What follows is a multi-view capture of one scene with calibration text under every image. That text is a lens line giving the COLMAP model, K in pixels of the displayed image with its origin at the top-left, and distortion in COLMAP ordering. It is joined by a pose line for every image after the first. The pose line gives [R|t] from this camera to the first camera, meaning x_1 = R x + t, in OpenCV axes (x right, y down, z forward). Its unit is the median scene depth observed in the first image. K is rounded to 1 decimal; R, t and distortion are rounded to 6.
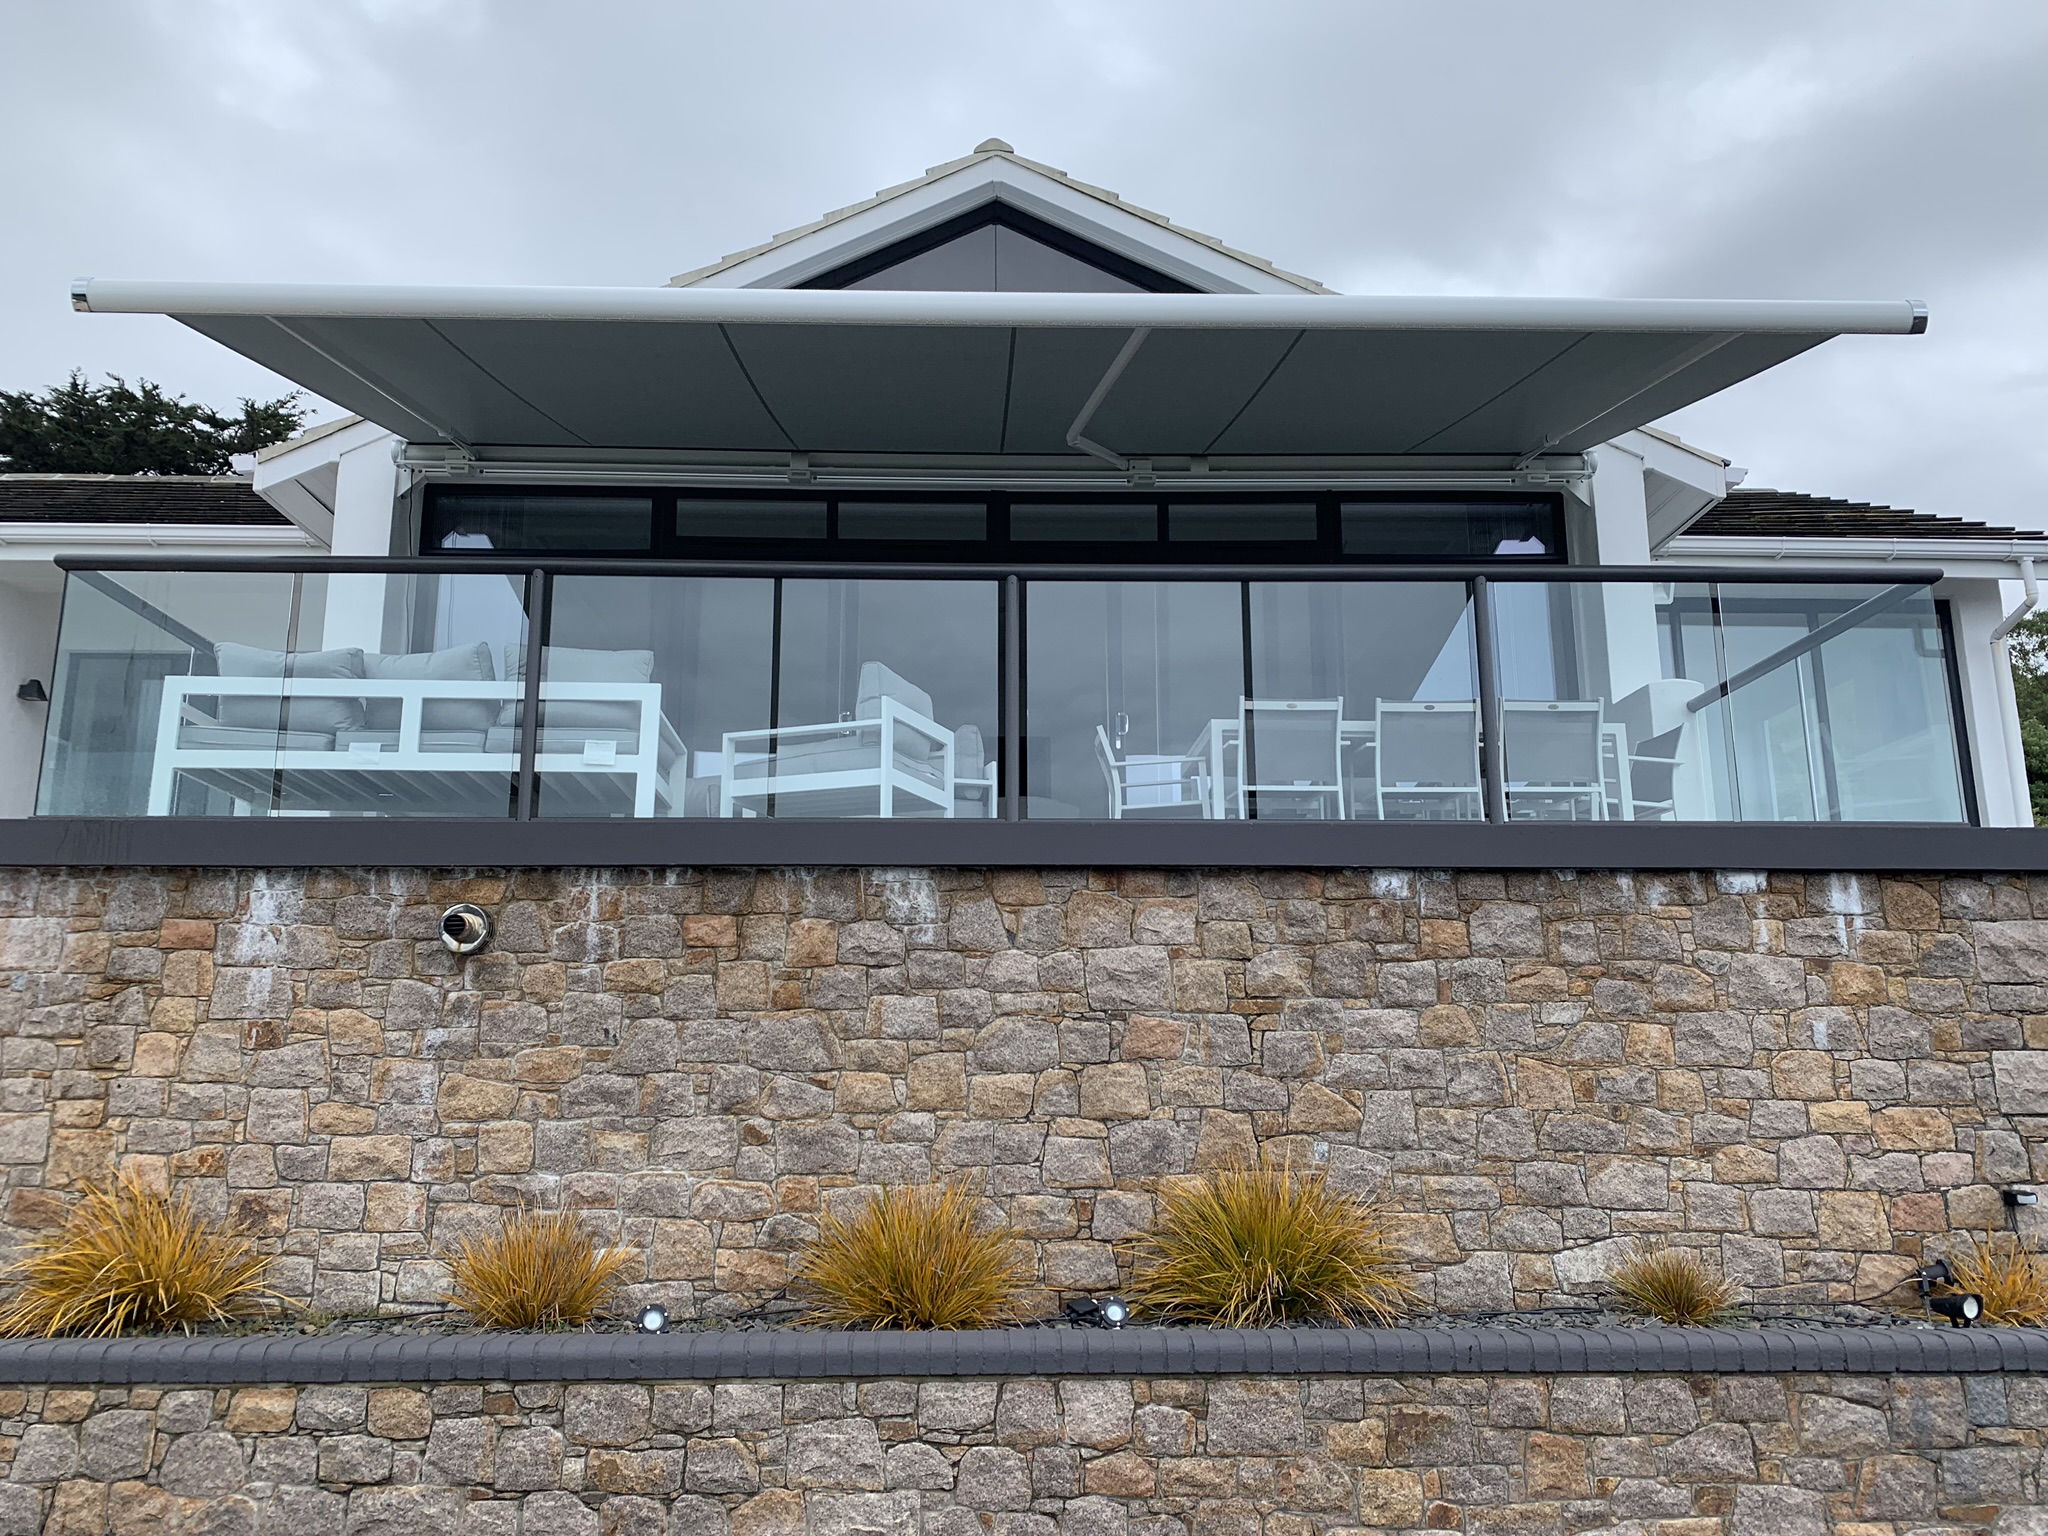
lens RADIAL K [[1582.5, 0, 1029.4], [0, 1582.5, 754.3], [0, 0, 1]] dist [0.032002, -0.035729]
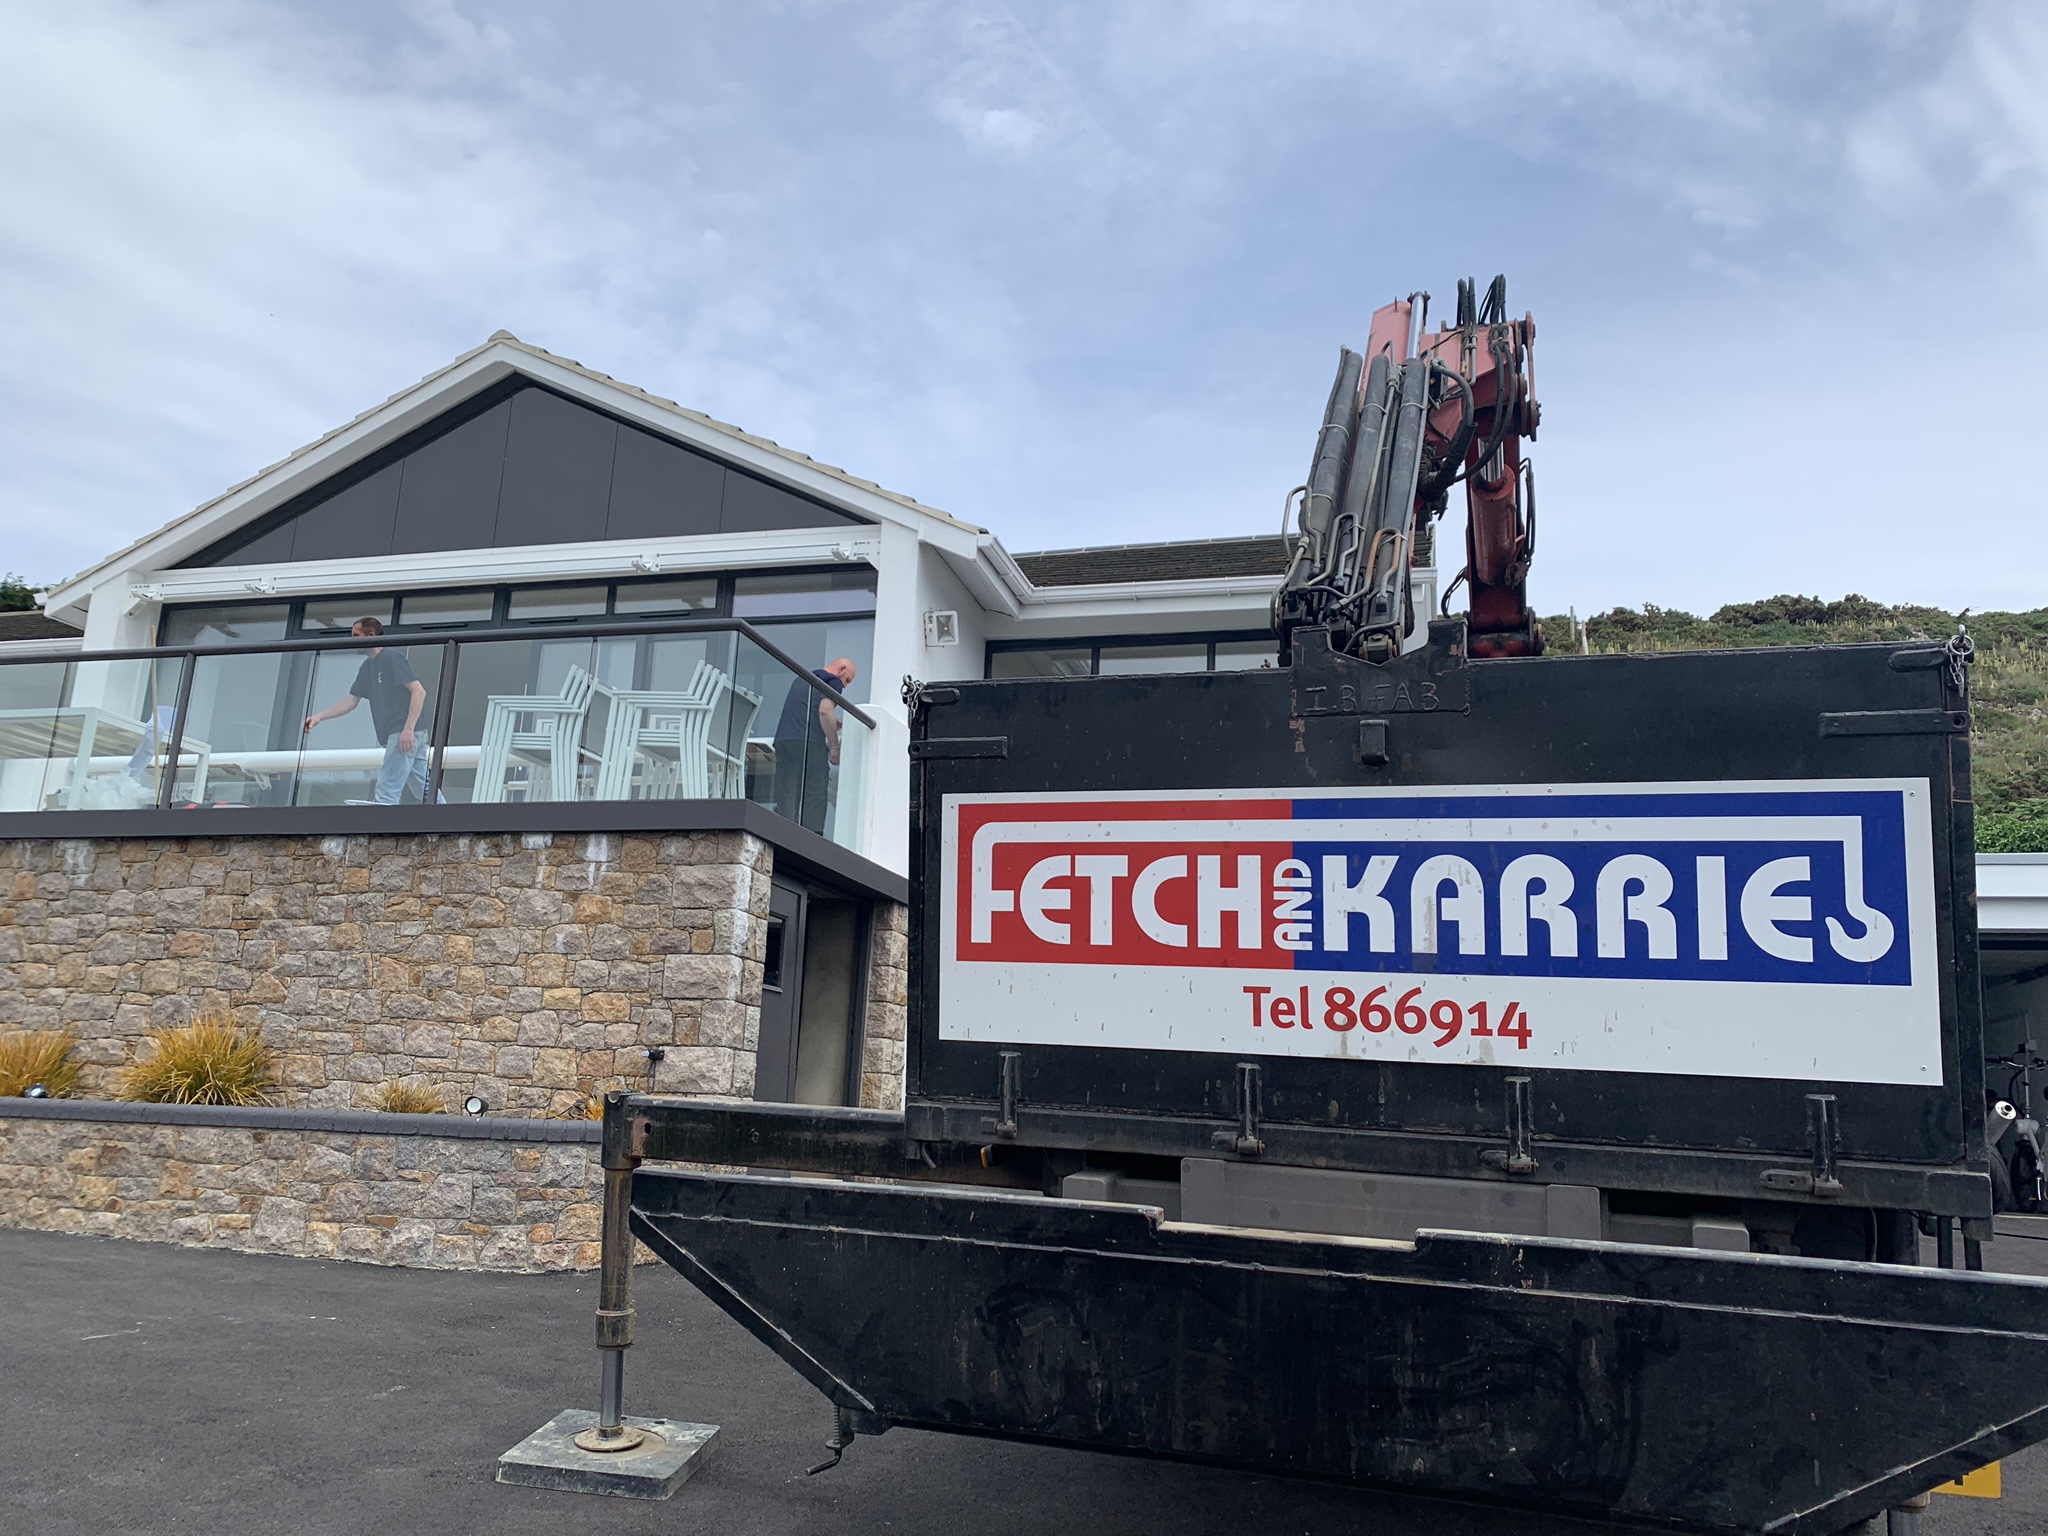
lens RADIAL K [[1556.3, 0, 1022.2], [0, 1556.3, 778.9], [0, 0, 1]] dist [0.025797, -0.011271]
pose [[0.955443, -0.026074, -0.294022, 1.346436], [0.019302, 0.999478, -0.025910, 0.071769], [0.294544, 0.019080, 0.955448, -0.250259]]
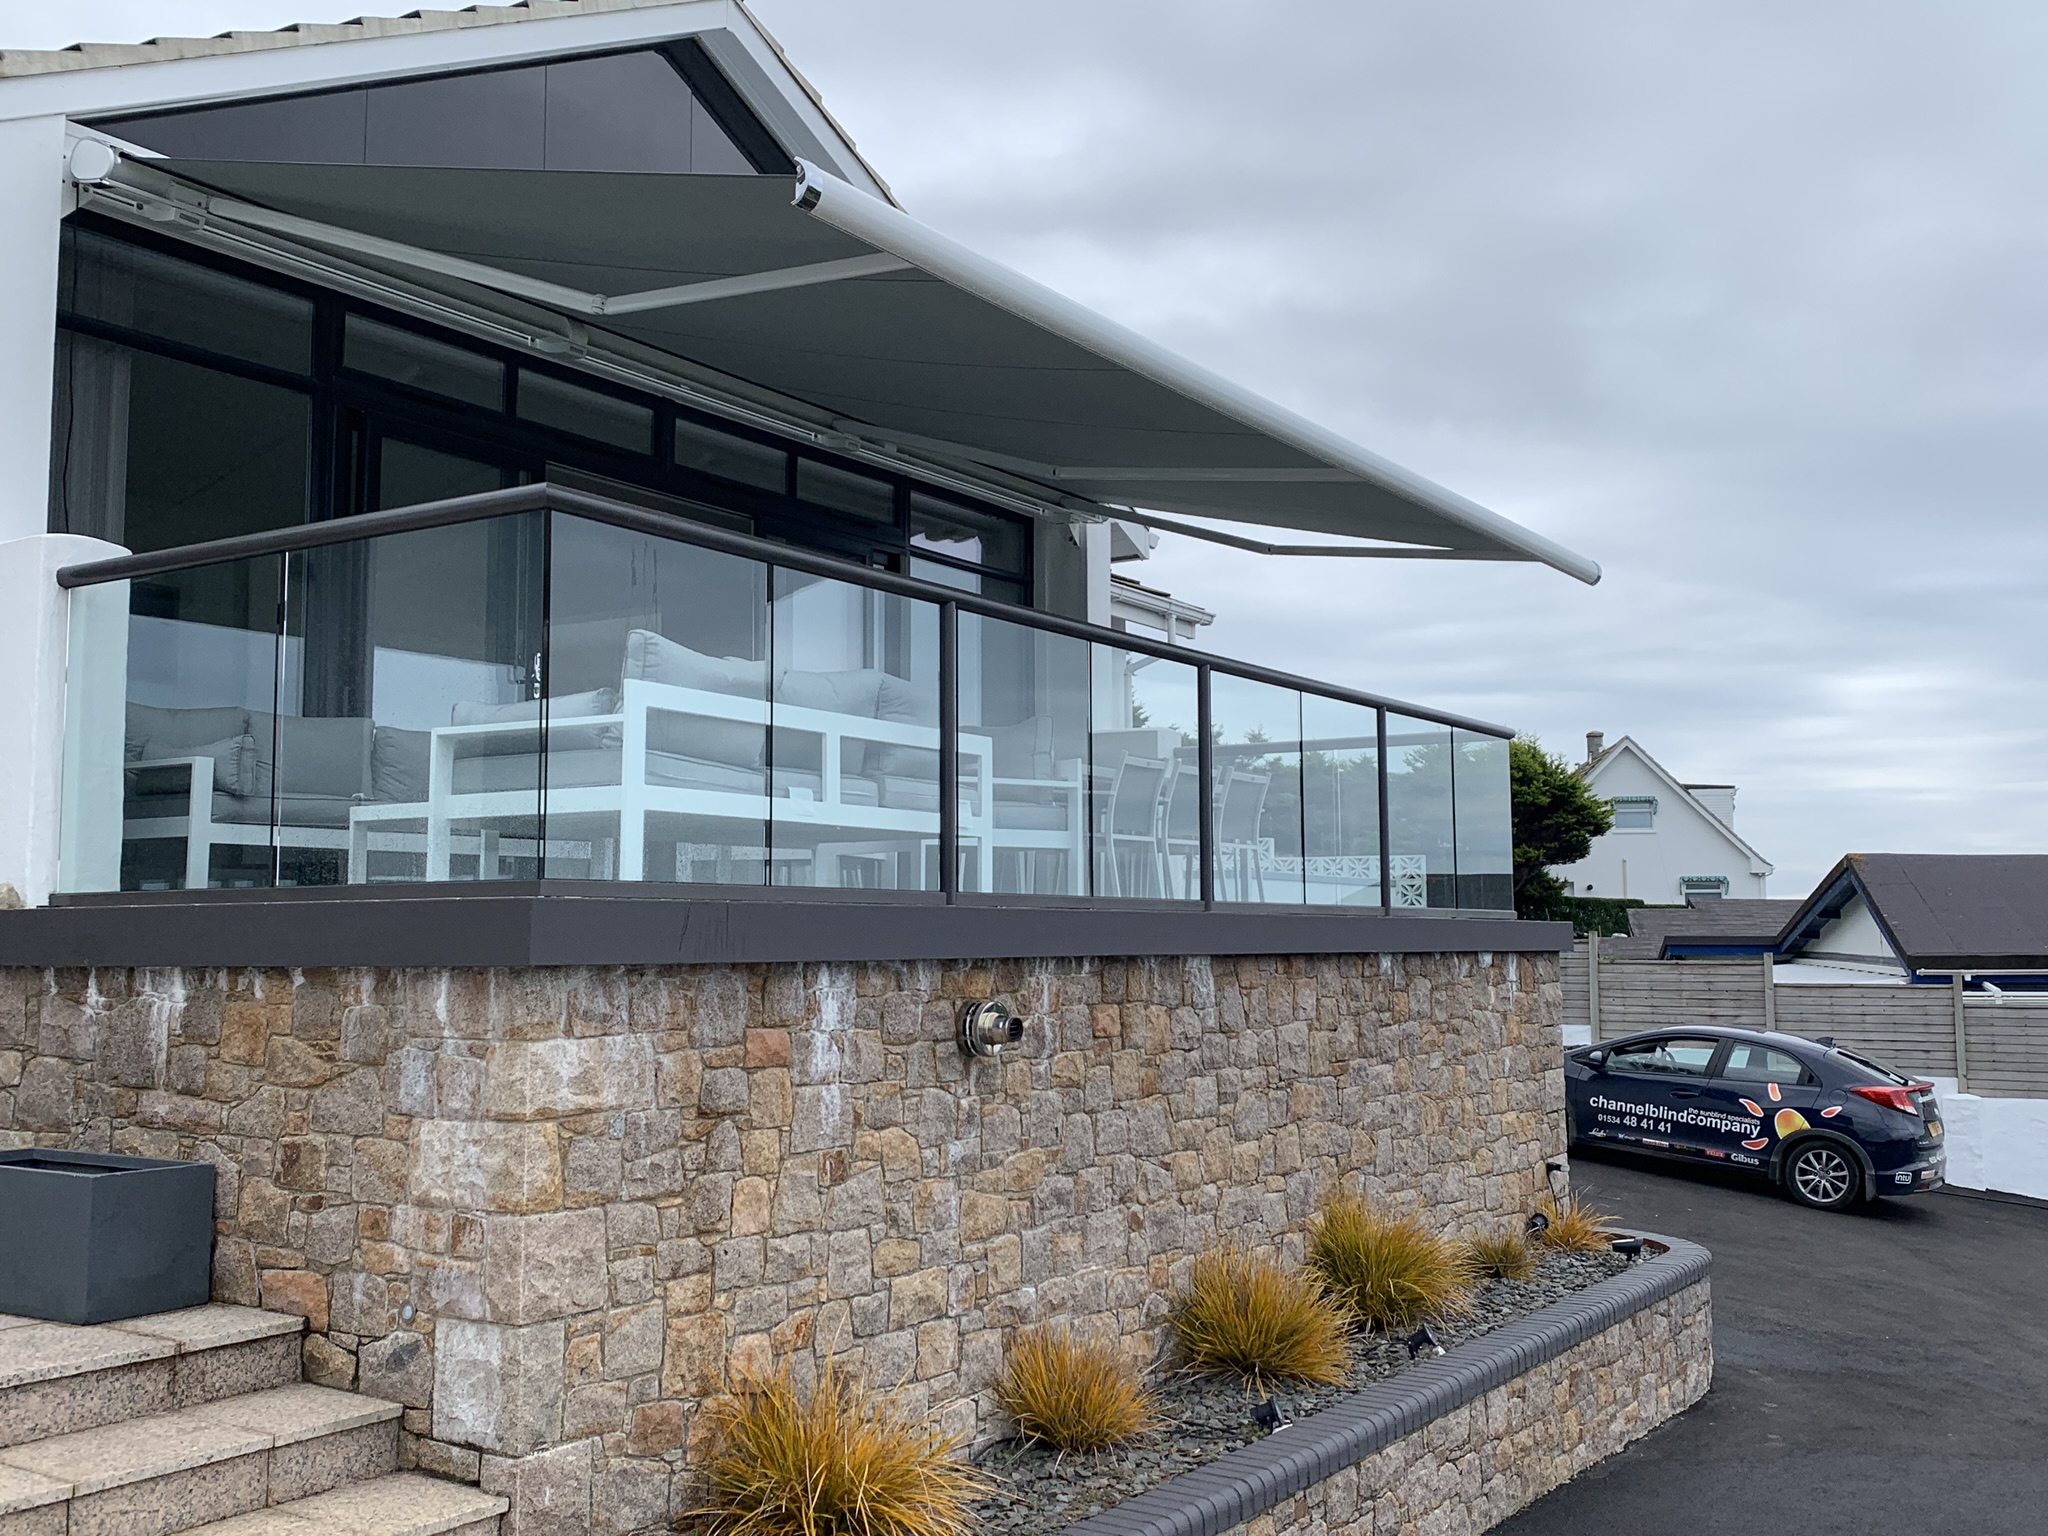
lens RADIAL K [[2014.7, 0, 1026.8], [0, 2014.7, 757.1], [0, 0, 1]] dist [0.063271, 0.000000]
pose [[0.560685, 0.075570, 0.824573, -1.290738], [-0.176036, 0.983941, 0.029524, -0.078290], [-0.809100, -0.161708, 0.564984, 0.367631]]
